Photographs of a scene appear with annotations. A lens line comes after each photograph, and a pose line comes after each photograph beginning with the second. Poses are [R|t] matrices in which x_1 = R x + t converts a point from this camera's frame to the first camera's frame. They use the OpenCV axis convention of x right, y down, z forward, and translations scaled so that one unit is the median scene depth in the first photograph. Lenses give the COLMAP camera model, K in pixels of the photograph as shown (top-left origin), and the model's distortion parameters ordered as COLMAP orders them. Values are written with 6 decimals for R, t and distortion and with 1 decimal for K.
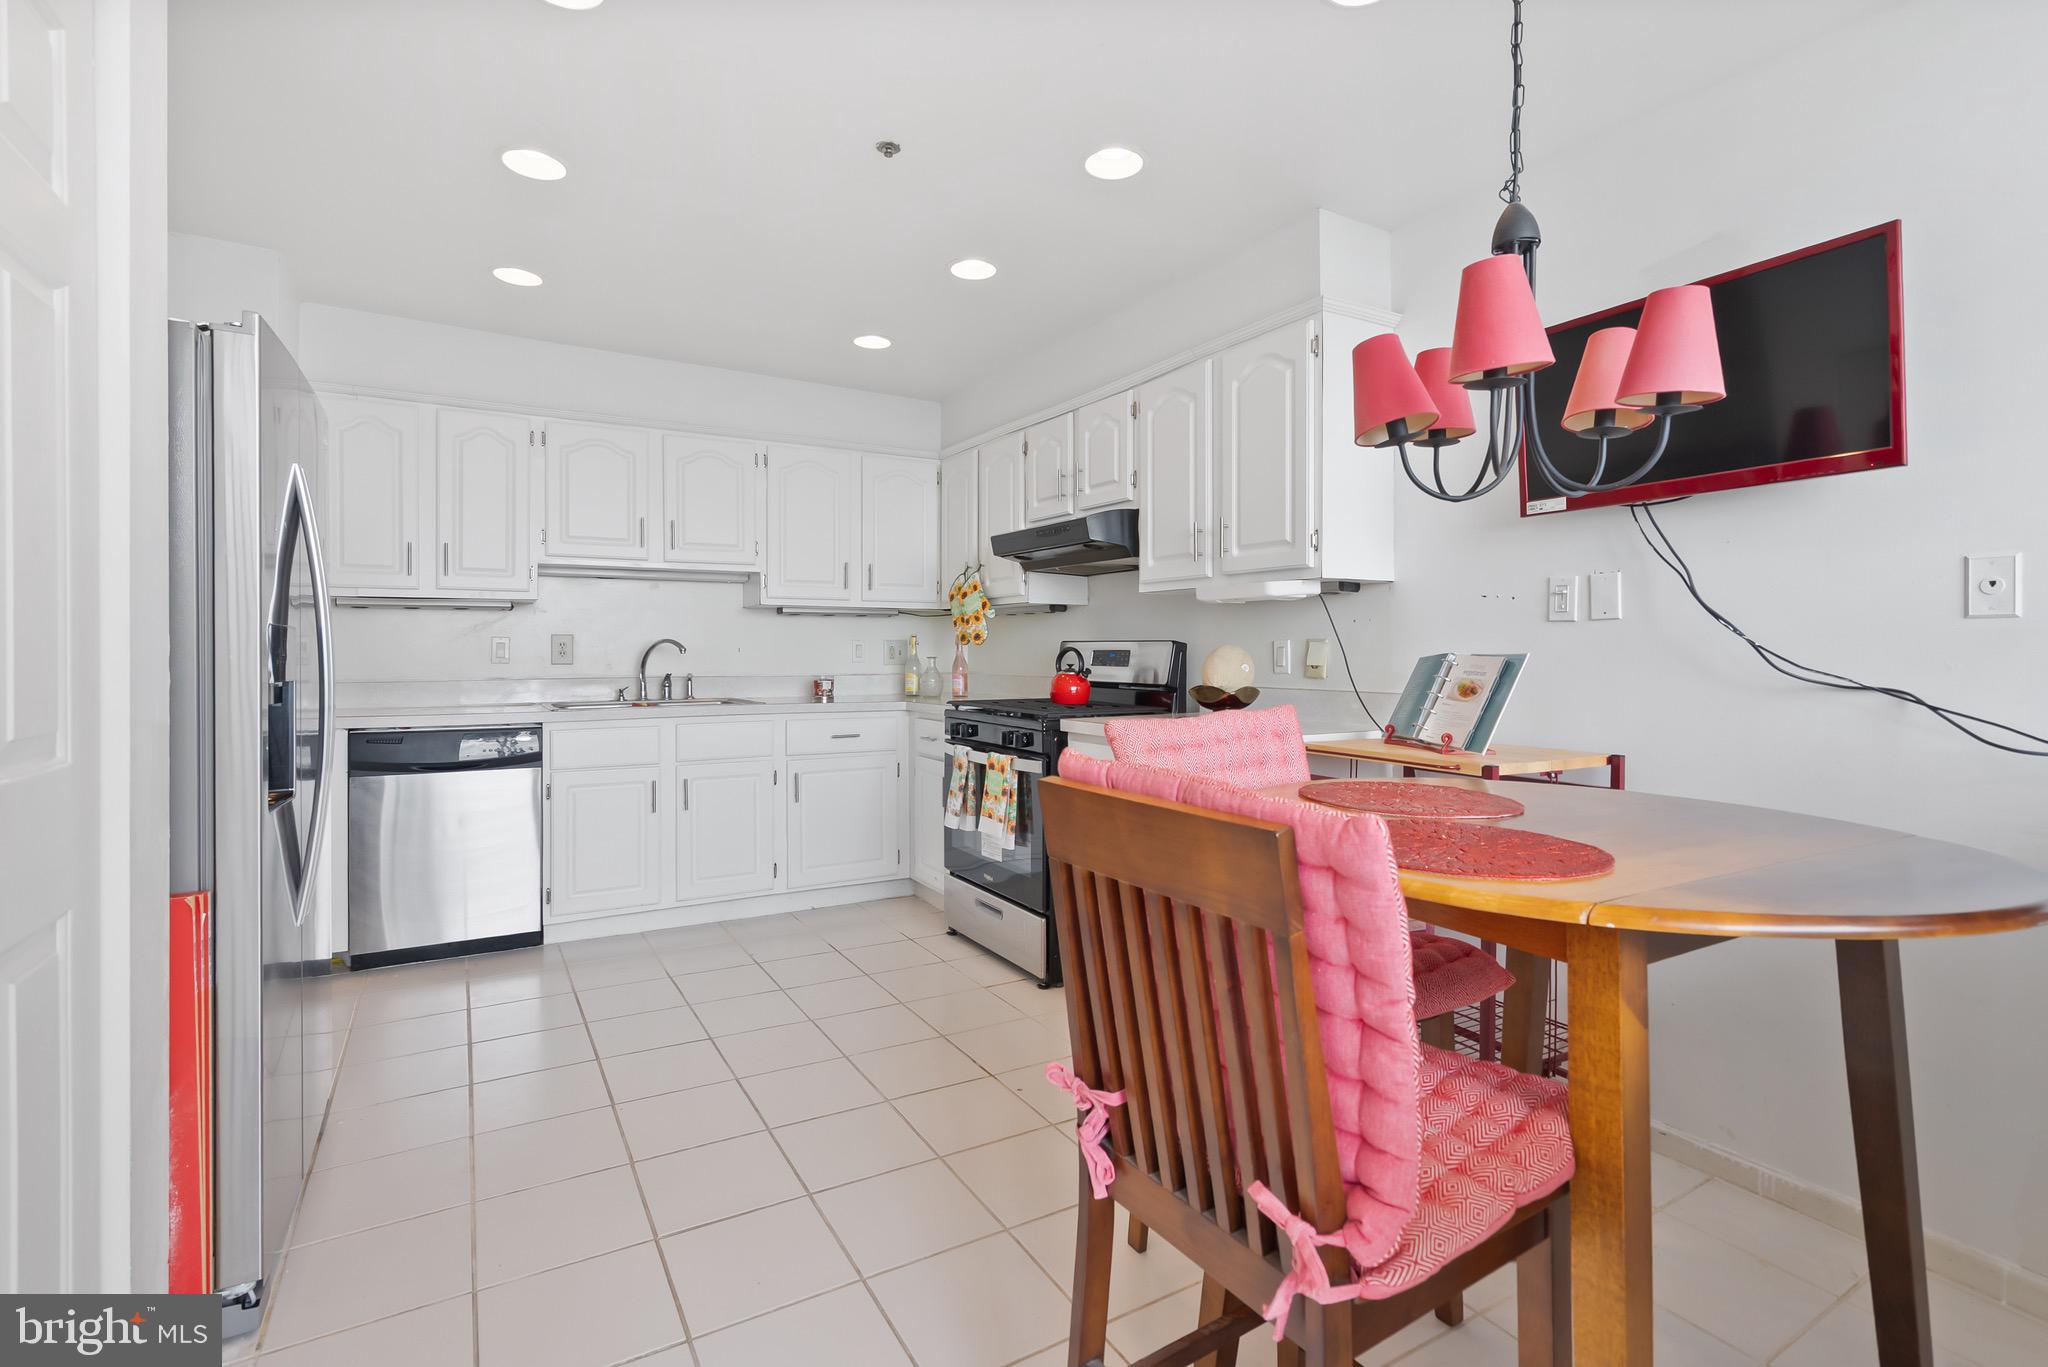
lens RADIAL K [[955.9, 0, 1018.0], [0, 955.9, 648.5], [0, 0, 1]] dist [-0.000973, 0.000120]
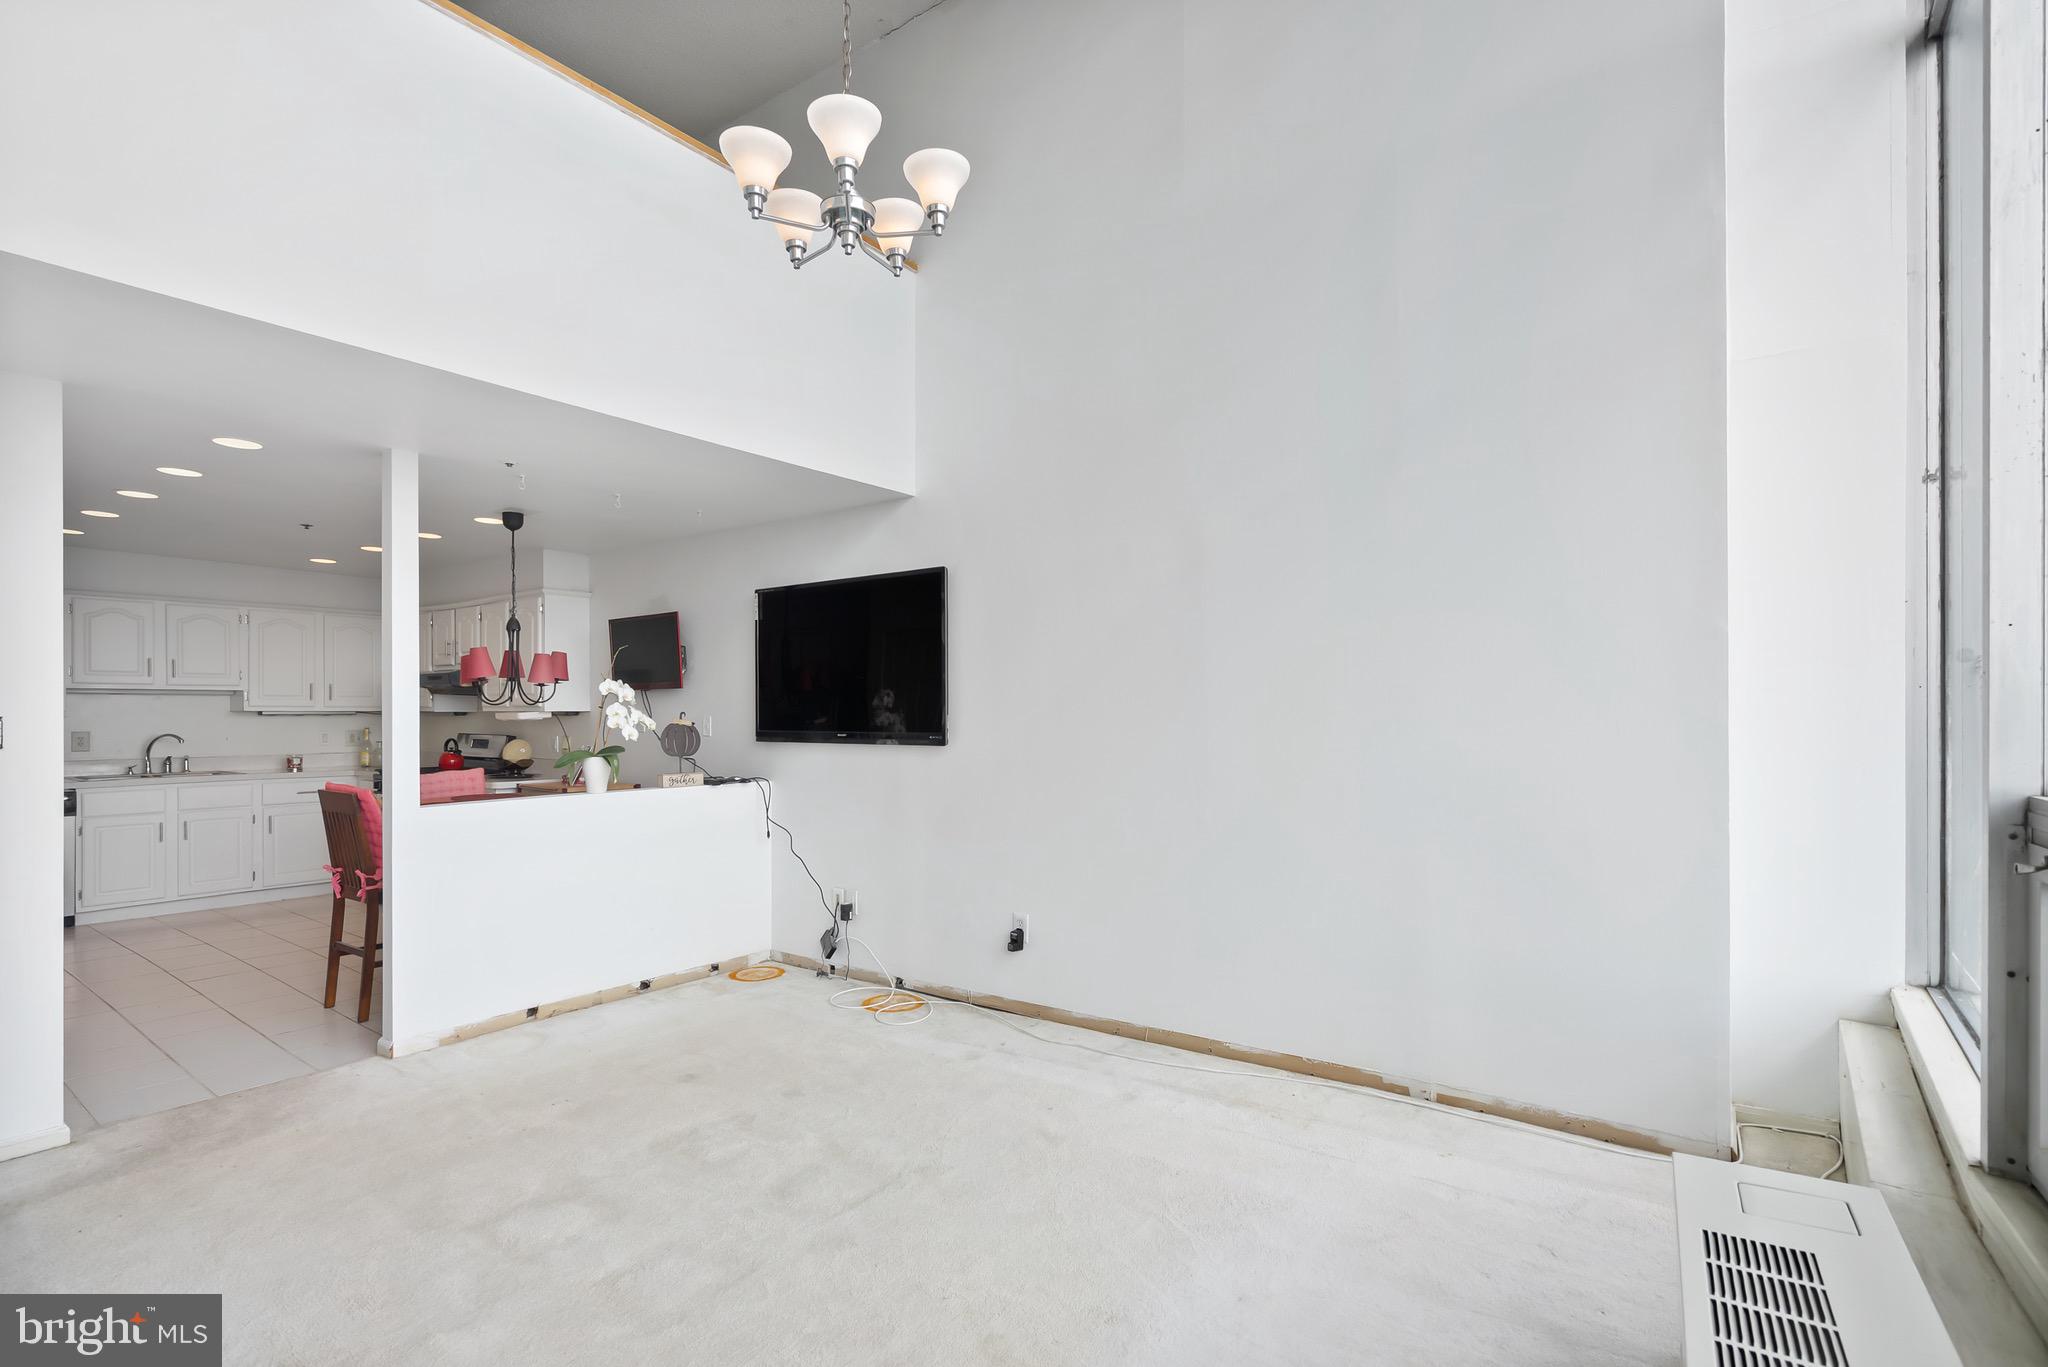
lens RADIAL K [[957.0, 0, 1023.9], [0, 957.0, 708.7], [0, 0, 1]] dist [-0.000862, 0.000650]
pose [[0.918755, -0.000458, 0.394828, 0.339290], [0.000105, 1.000000, 0.000915, -0.059842], [-0.394828, -0.000800, 0.918755, -1.119104]]
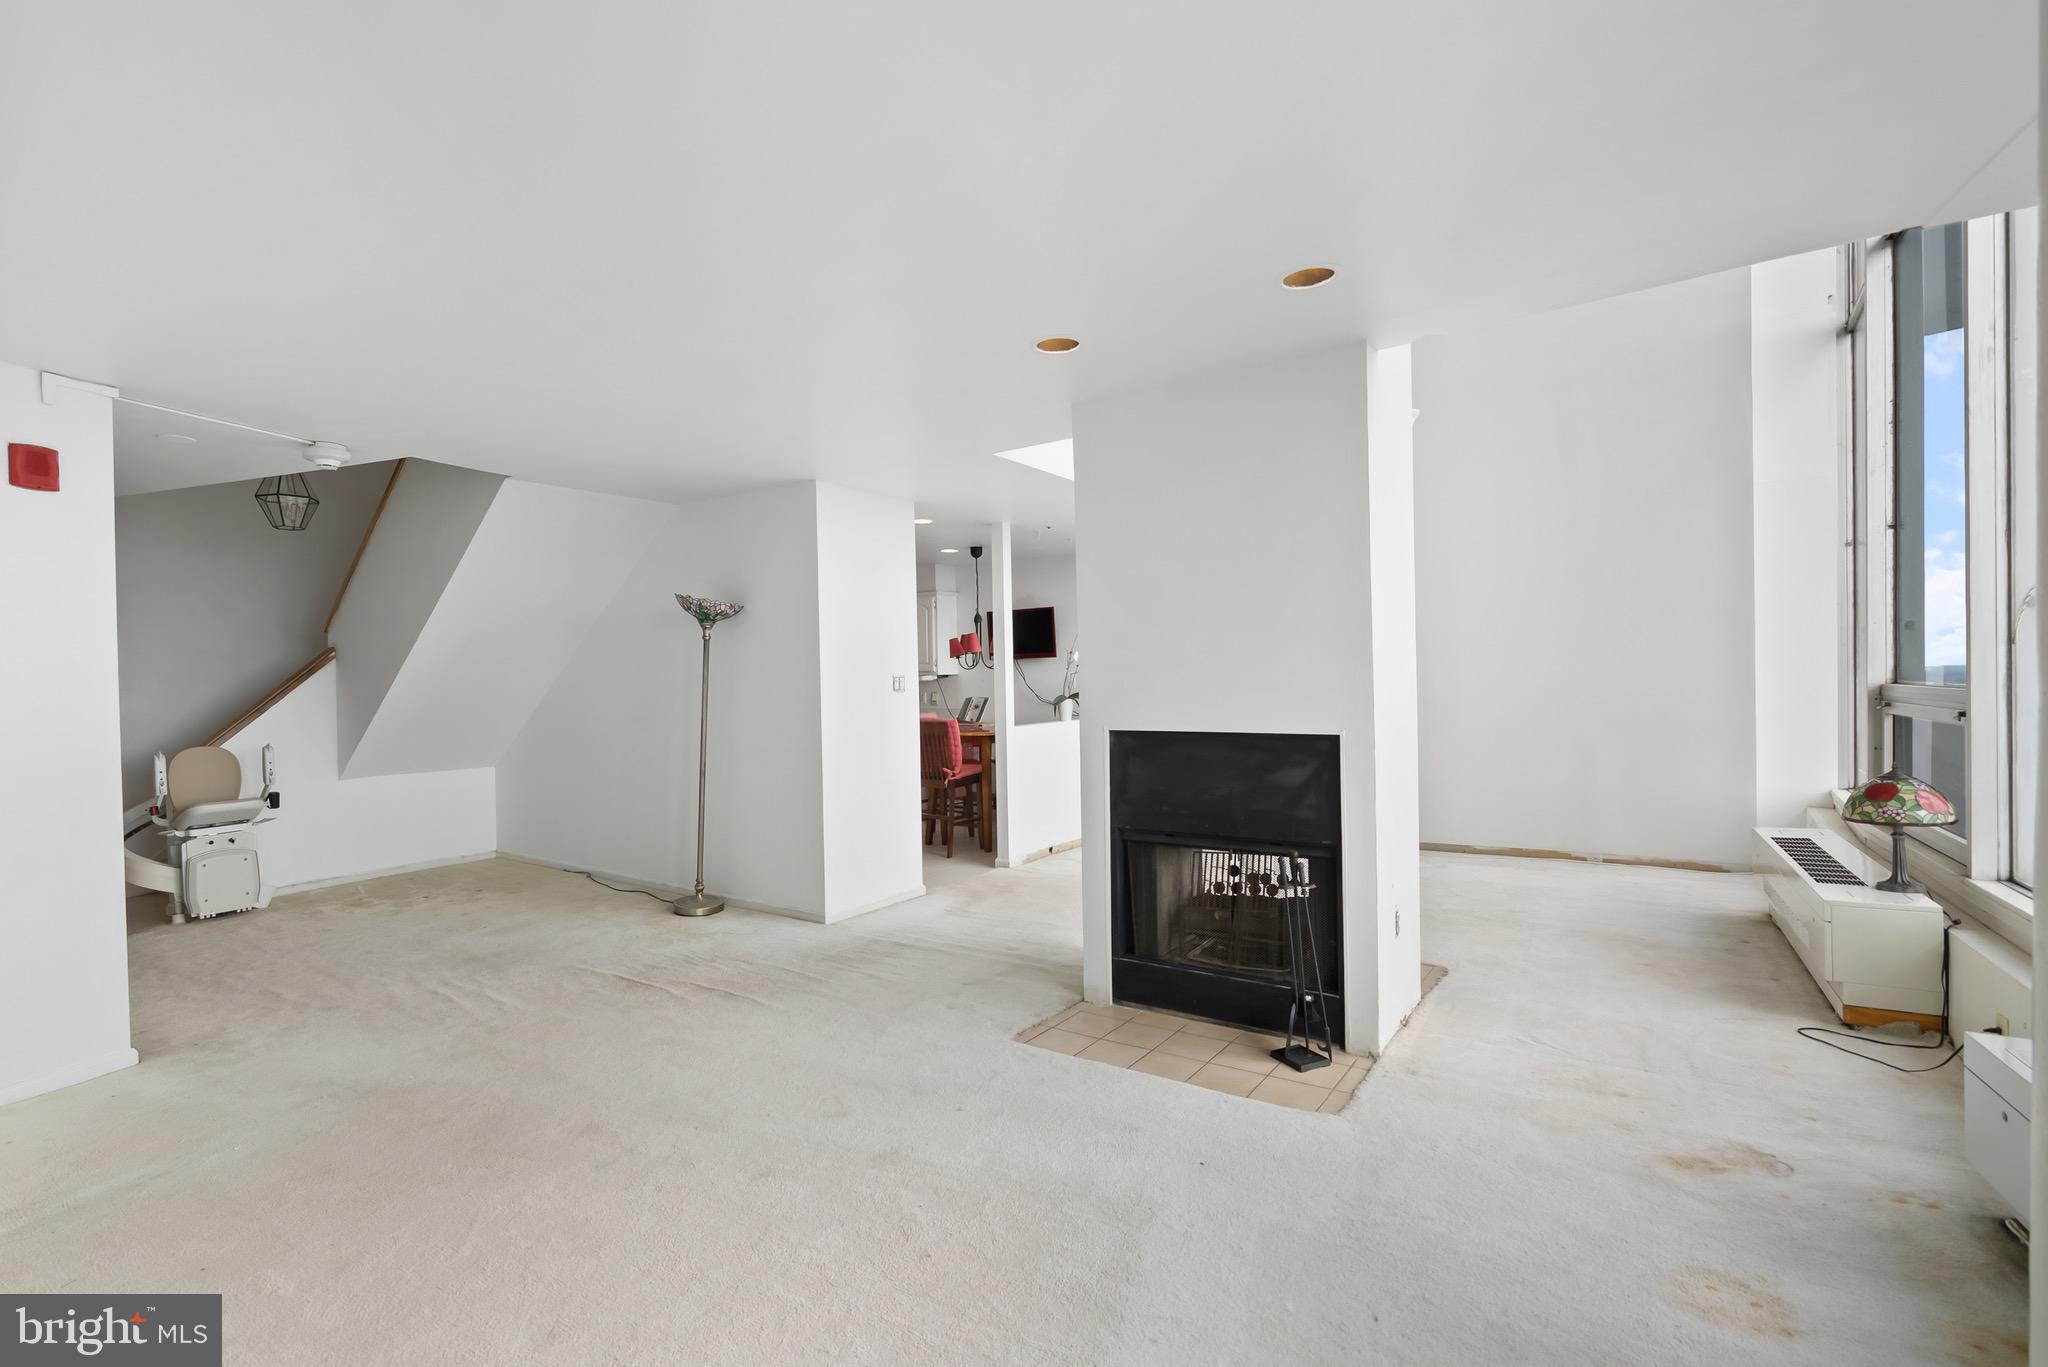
lens RADIAL K [[949.4, 0, 1021.1], [0, 949.4, 689.5], [0, 0, 1]] dist [0.001260, 0.001156]
pose [[0.904343, -0.025307, 0.426056, -0.604168], [0.019576, 0.999649, 0.017825, -0.055347], [-0.426357, -0.007779, 0.904521, -1.542080]]
